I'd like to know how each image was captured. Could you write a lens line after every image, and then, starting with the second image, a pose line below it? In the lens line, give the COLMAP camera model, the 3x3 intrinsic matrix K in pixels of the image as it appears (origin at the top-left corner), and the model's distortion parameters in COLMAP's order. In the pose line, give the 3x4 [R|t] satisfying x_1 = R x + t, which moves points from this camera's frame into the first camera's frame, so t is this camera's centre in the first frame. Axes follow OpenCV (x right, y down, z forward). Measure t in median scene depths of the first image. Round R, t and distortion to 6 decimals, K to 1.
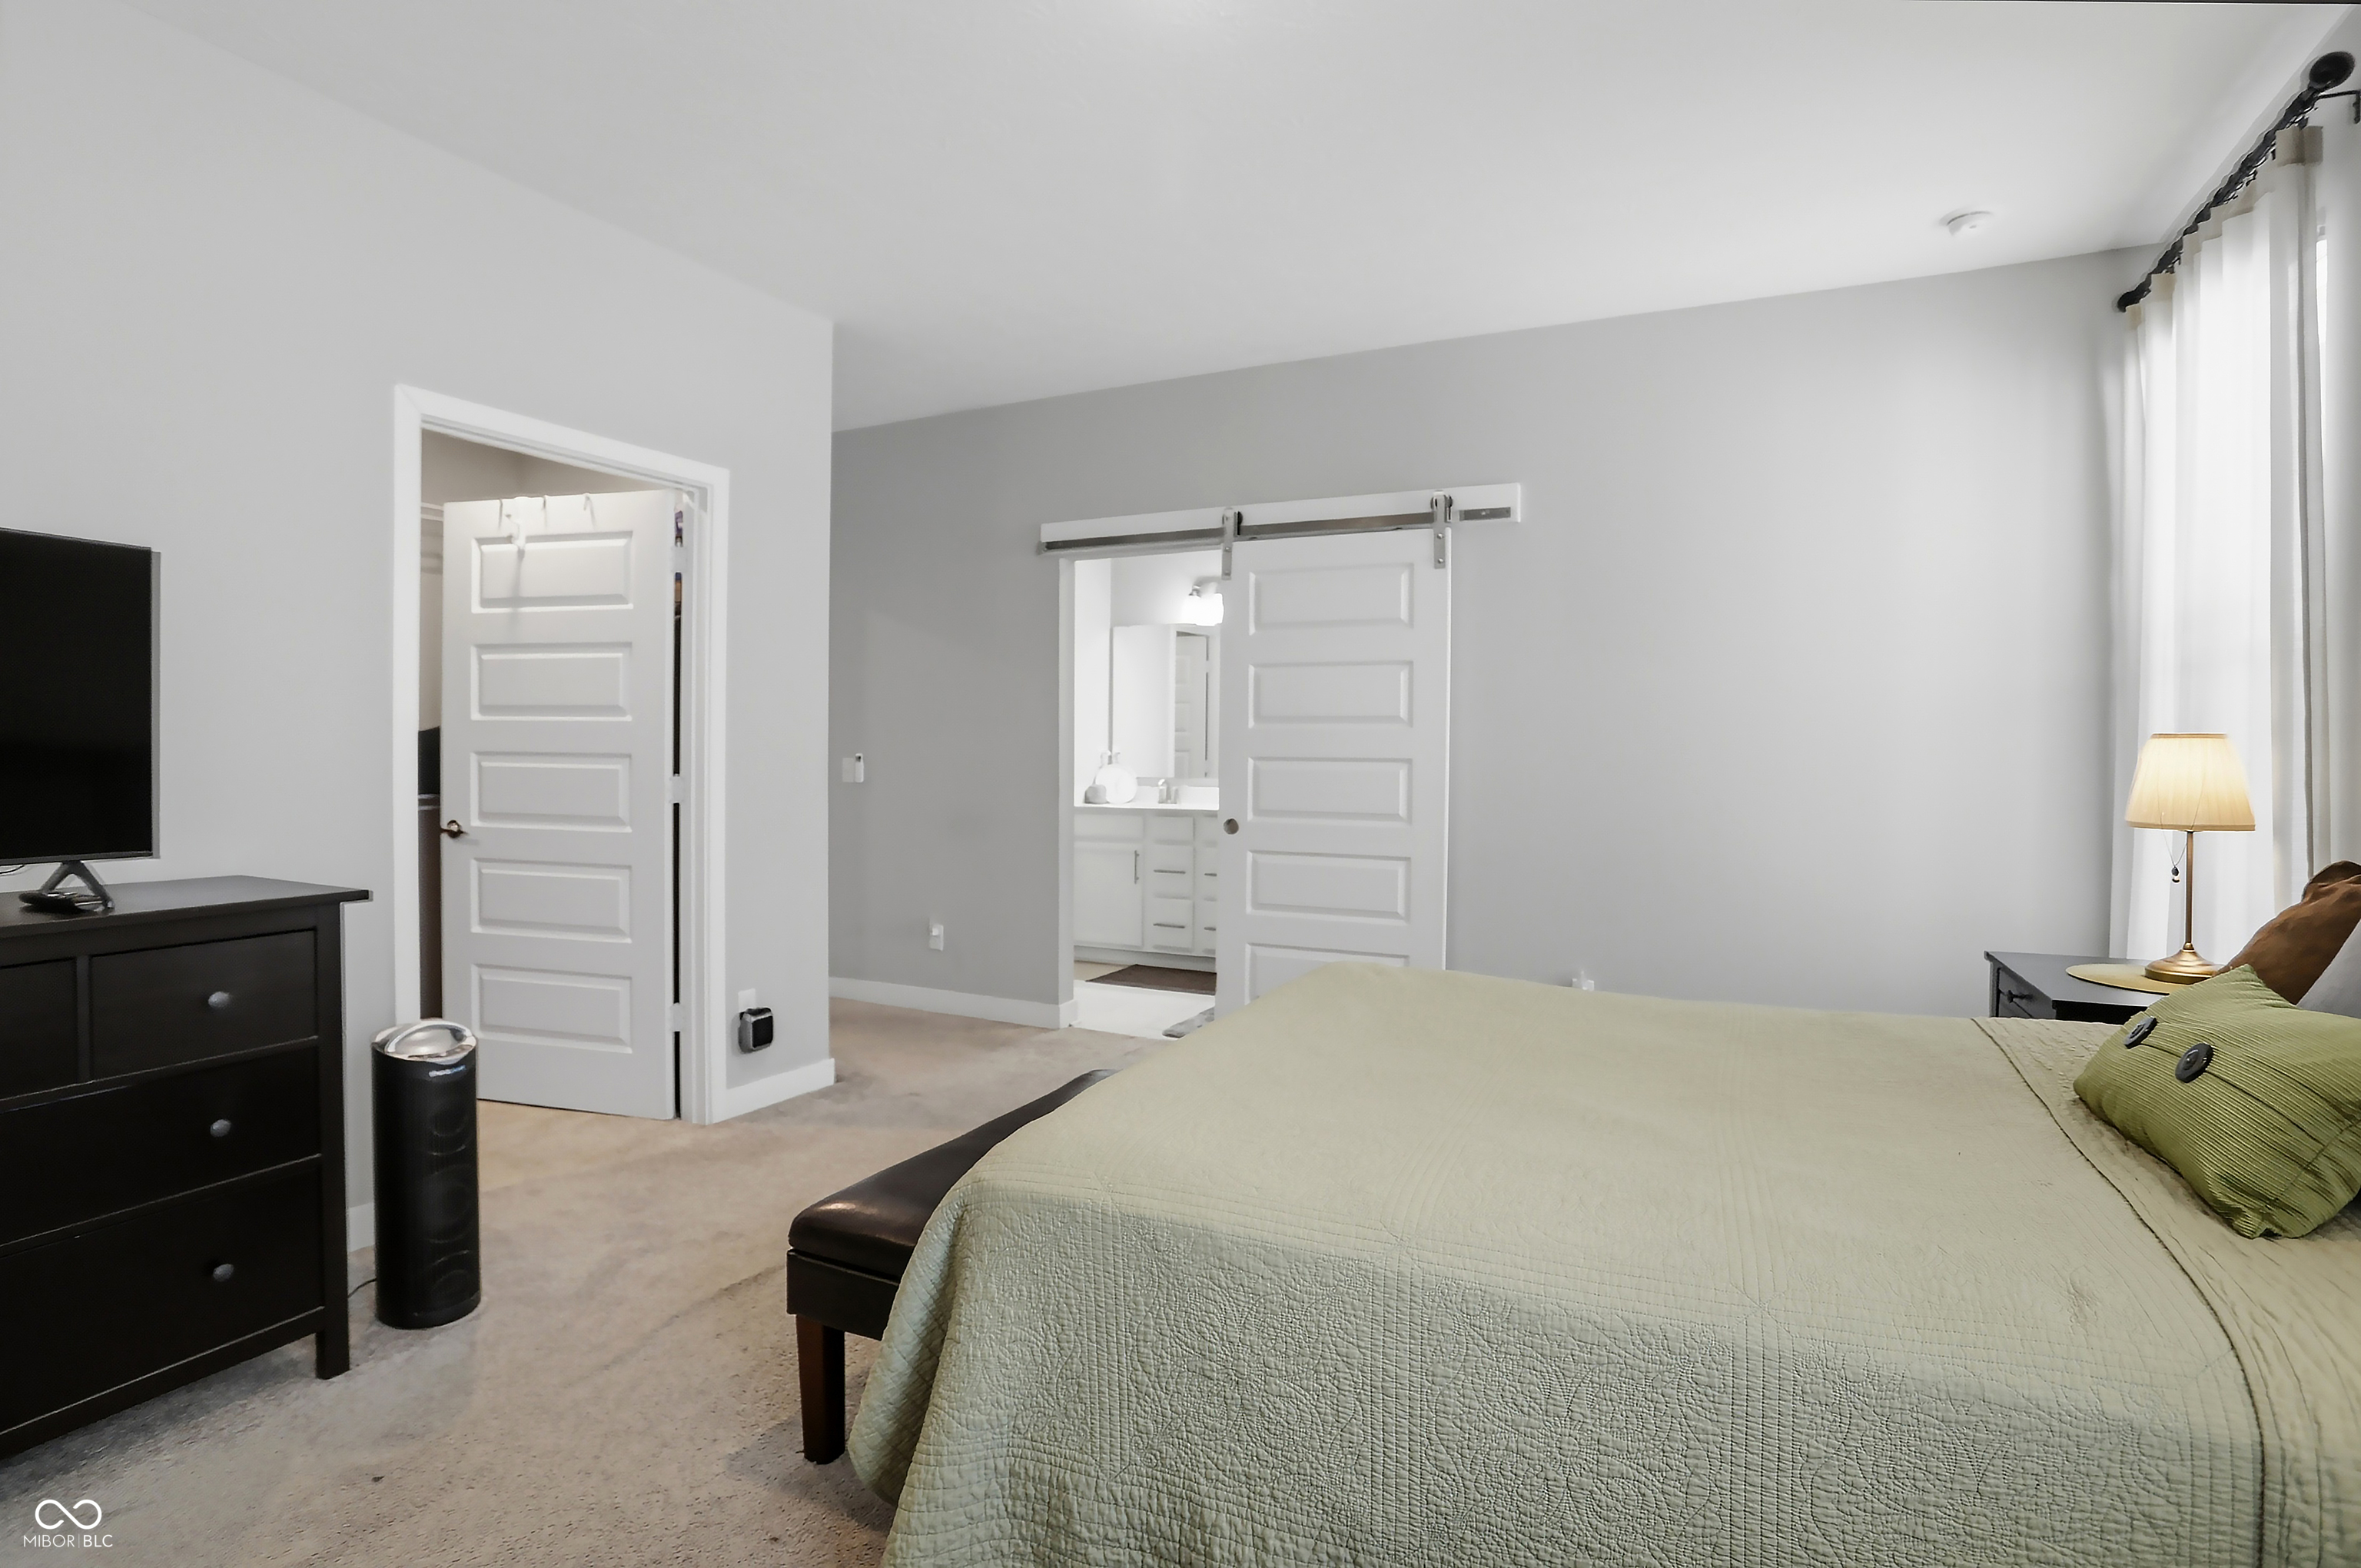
lens RADIAL K [[1164.2, 0, 1185.0], [0, 1164.2, 778.0], [0, 0, 1]] dist [-0.076882, 0.032333]
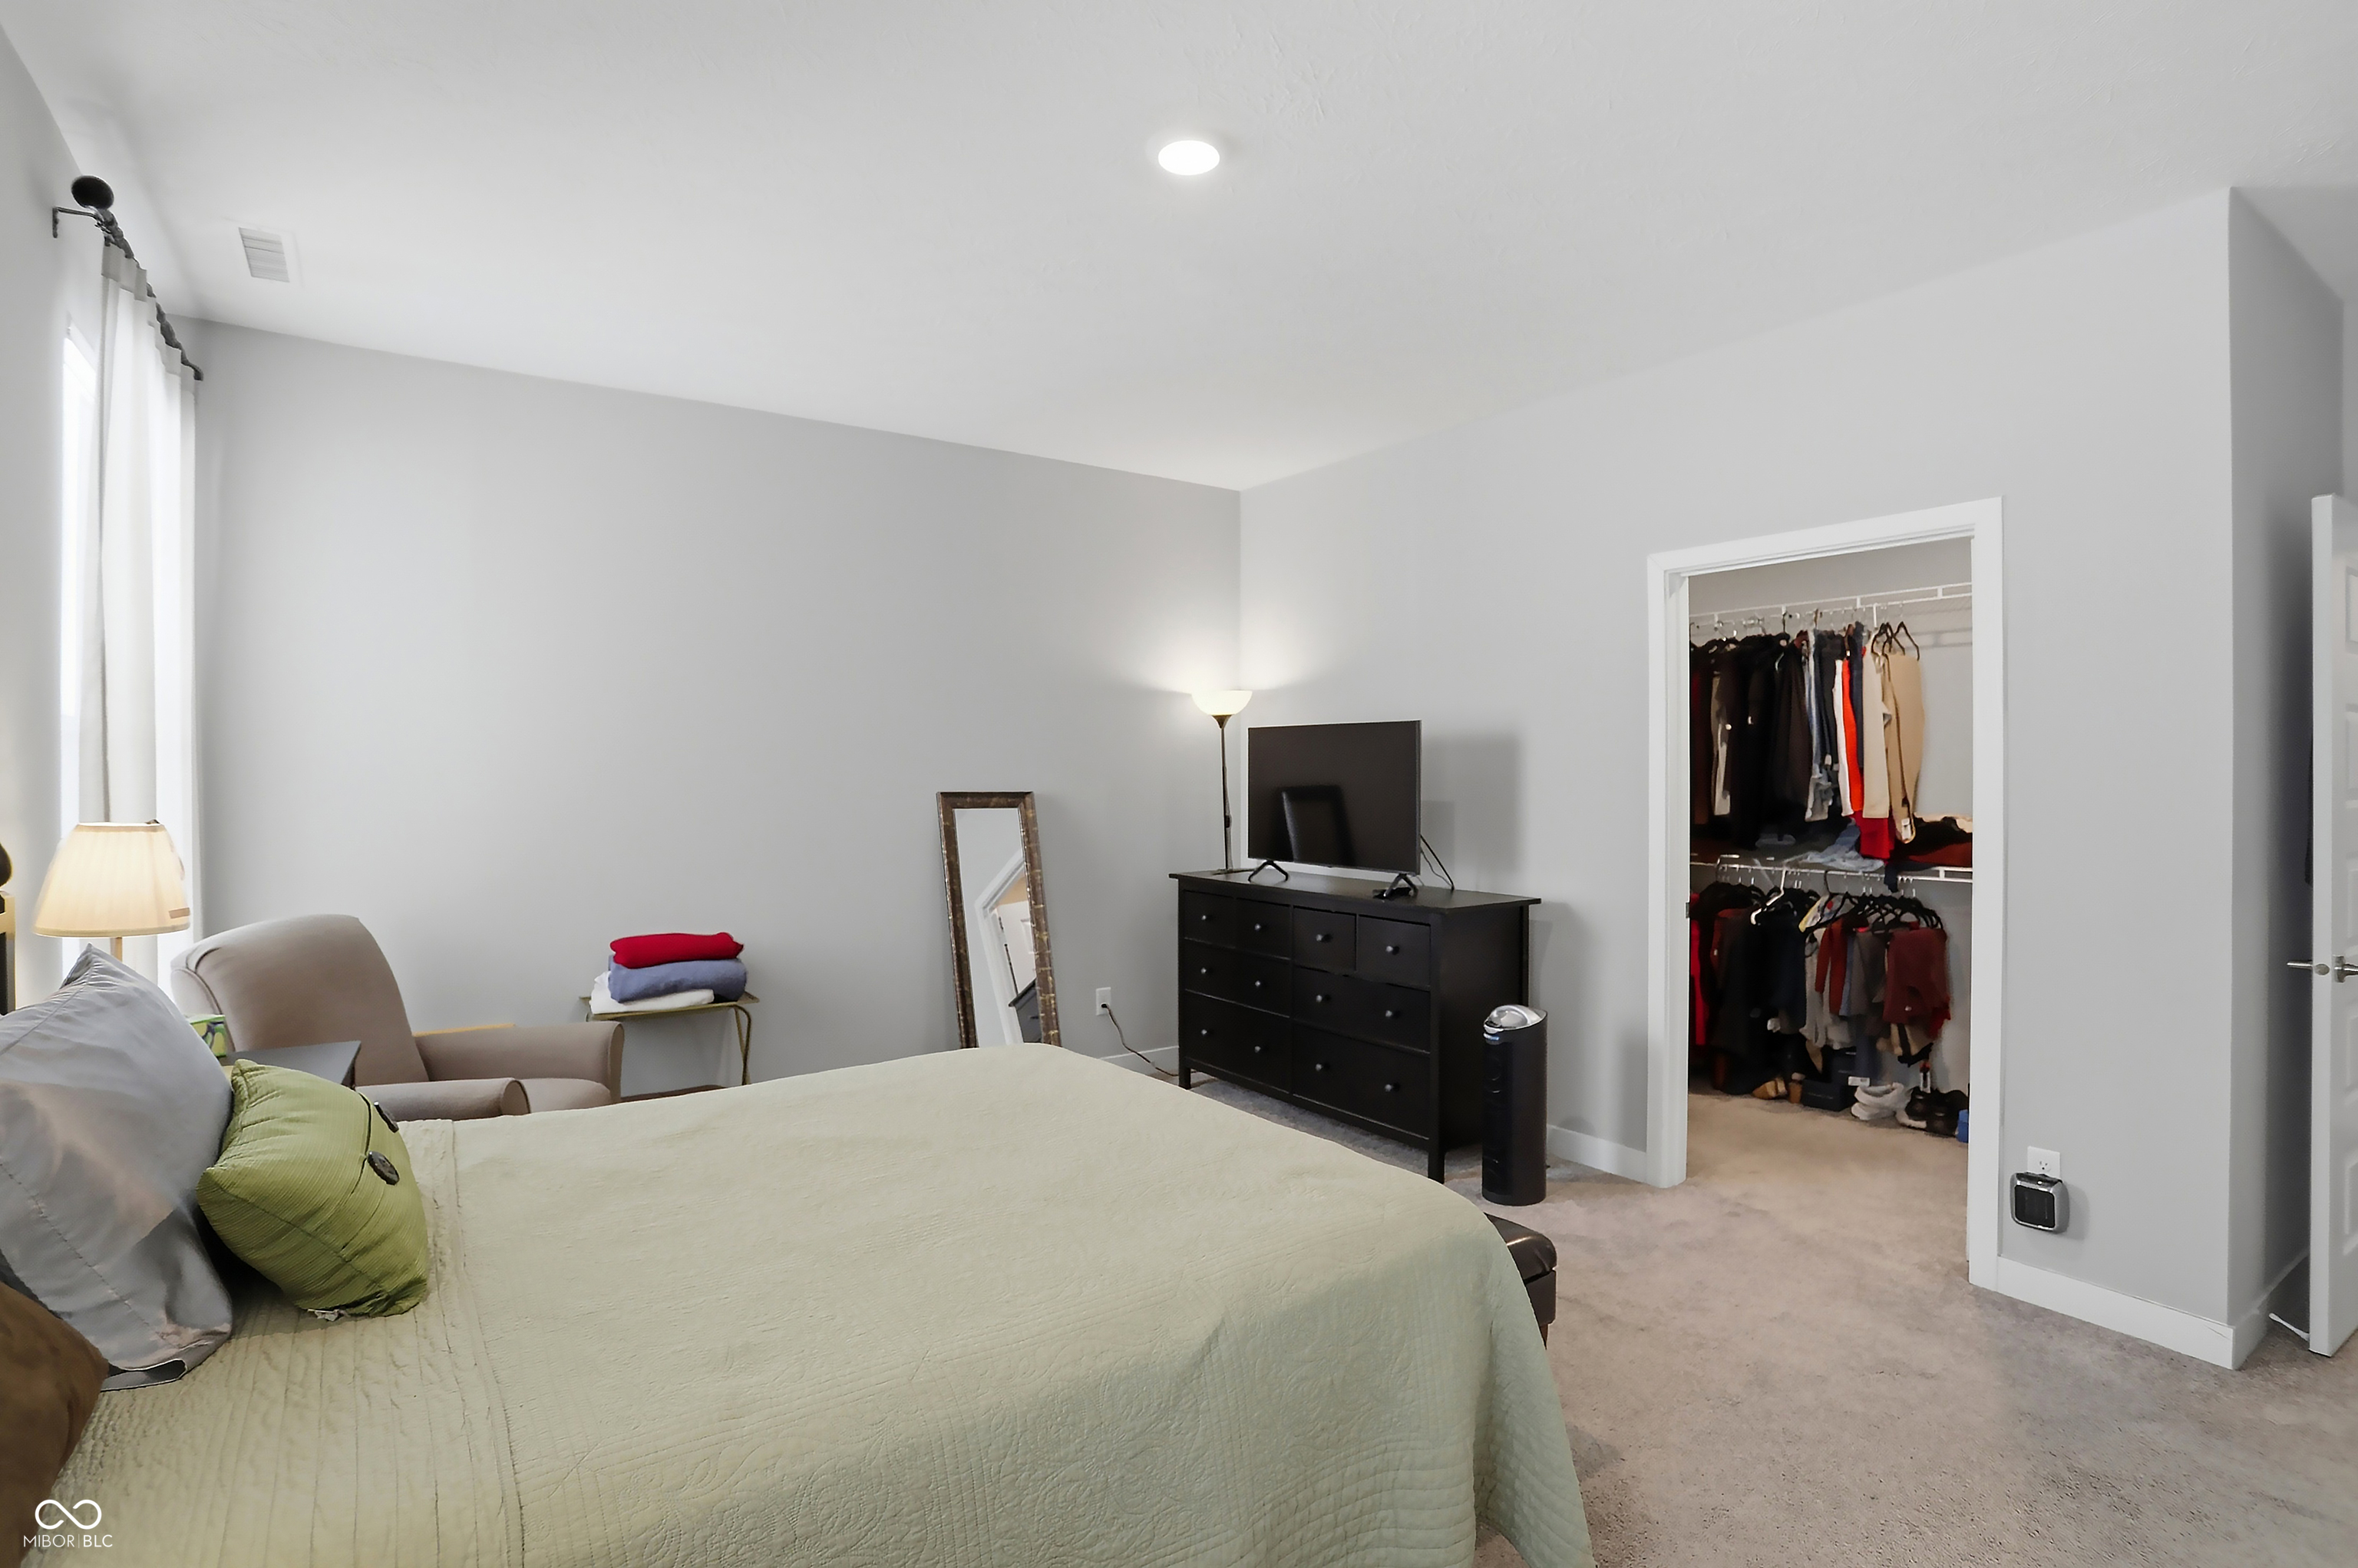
lens RADIAL K [[1162.6, 0, 1183.5], [0, 1162.6, 778.0], [0, 0, 1]] dist [-0.076882, 0.032333]
pose [[-0.491410, -0.001110, -0.870928, 0.358616], [-0.023788, 0.999643, 0.012149, -0.038751], [0.870603, 0.026688, -0.491261, 0.547328]]
